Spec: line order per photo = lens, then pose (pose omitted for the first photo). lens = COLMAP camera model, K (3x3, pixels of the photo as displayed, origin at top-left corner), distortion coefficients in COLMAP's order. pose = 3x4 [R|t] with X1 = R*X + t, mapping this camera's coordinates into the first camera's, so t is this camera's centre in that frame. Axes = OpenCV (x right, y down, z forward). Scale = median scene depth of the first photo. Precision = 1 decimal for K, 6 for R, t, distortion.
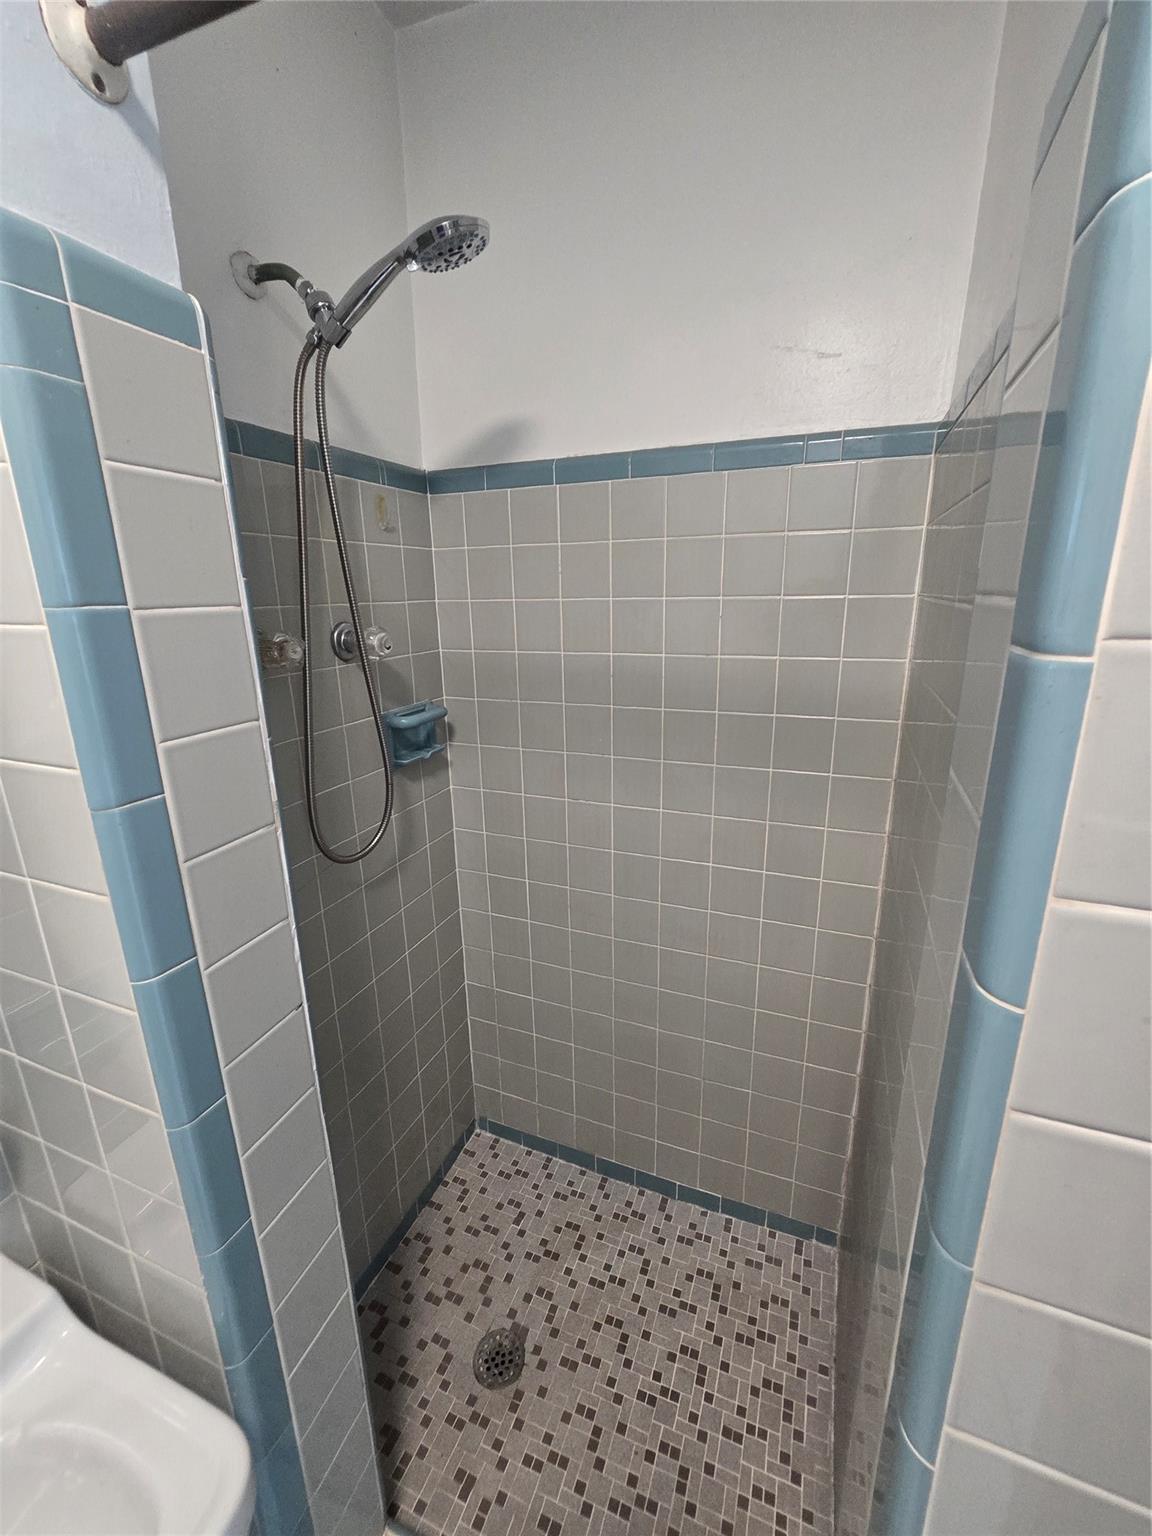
lens RADIAL K [[628.7, 0, 581.5], [0, 628.7, 763.4], [0, 0, 1]] dist [-0.004069, 0.000709]
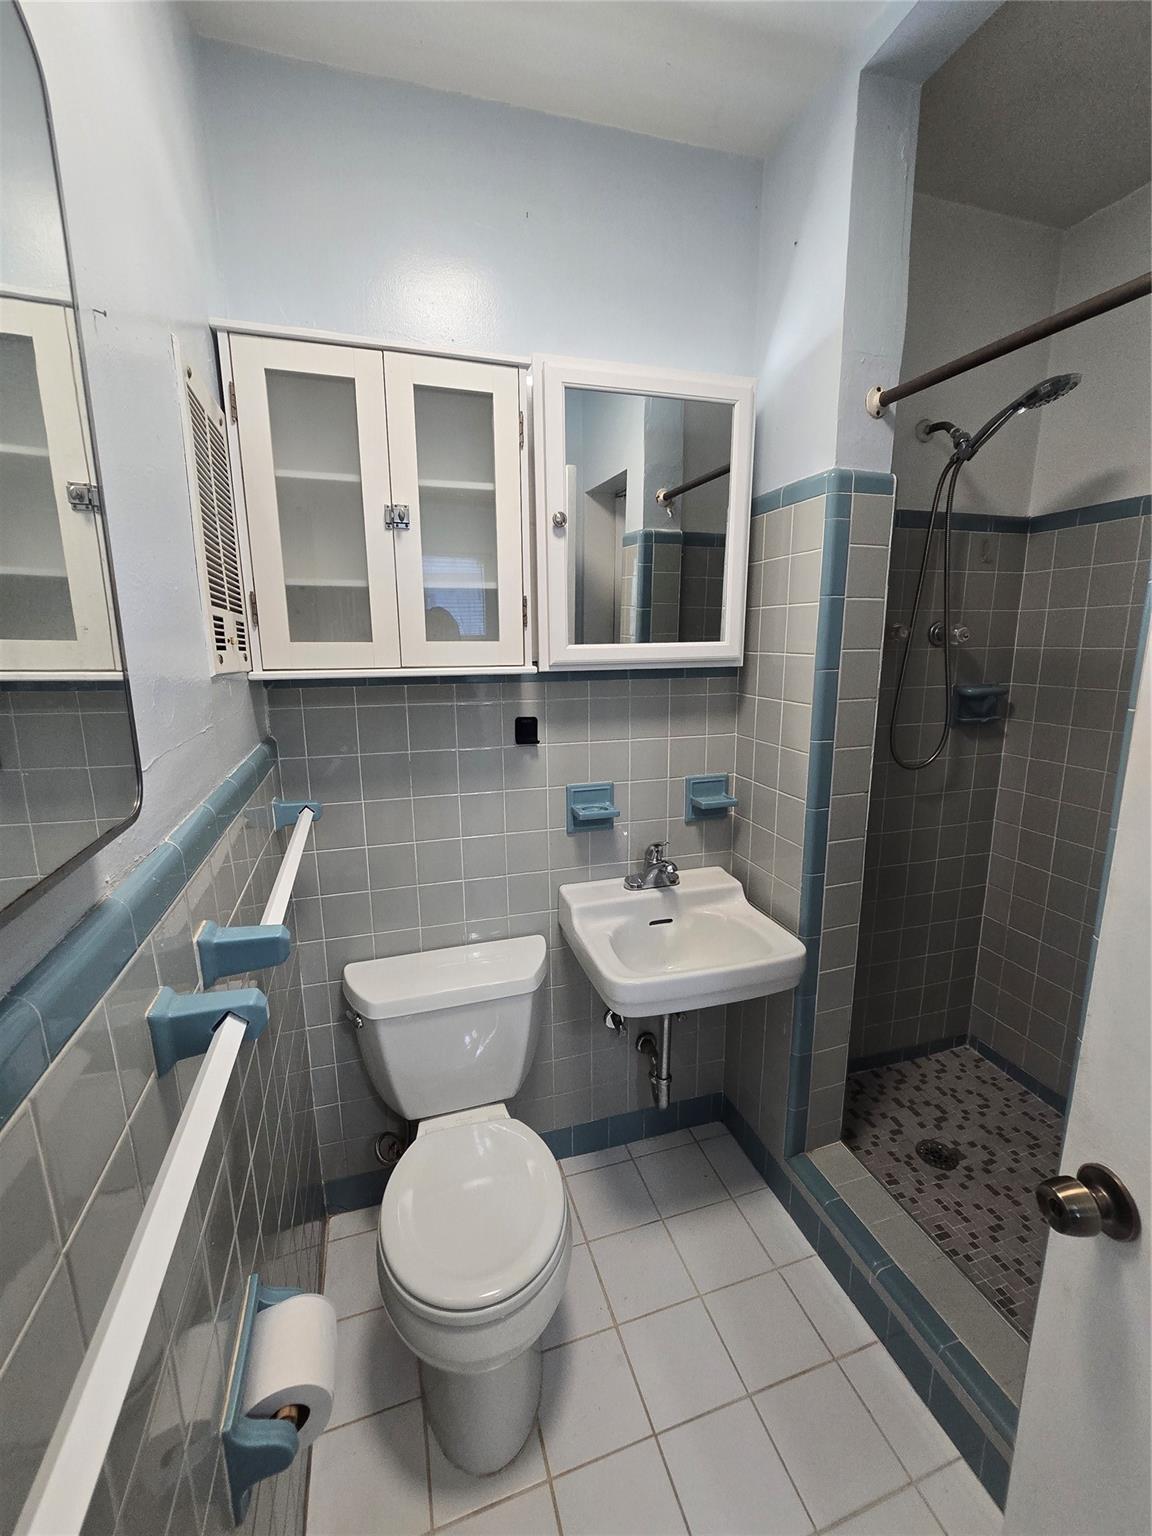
lens RADIAL K [[628.7, 0, 582.8], [0, 628.7, 766.7], [0, 0, 1]] dist [-0.004069, 0.000709]
pose [[0.621565, 0.162745, -0.766271, 0.334344], [-0.209553, 0.977076, 0.037537, 0.262046], [0.754814, 0.137243, 0.641420, -0.644628]]
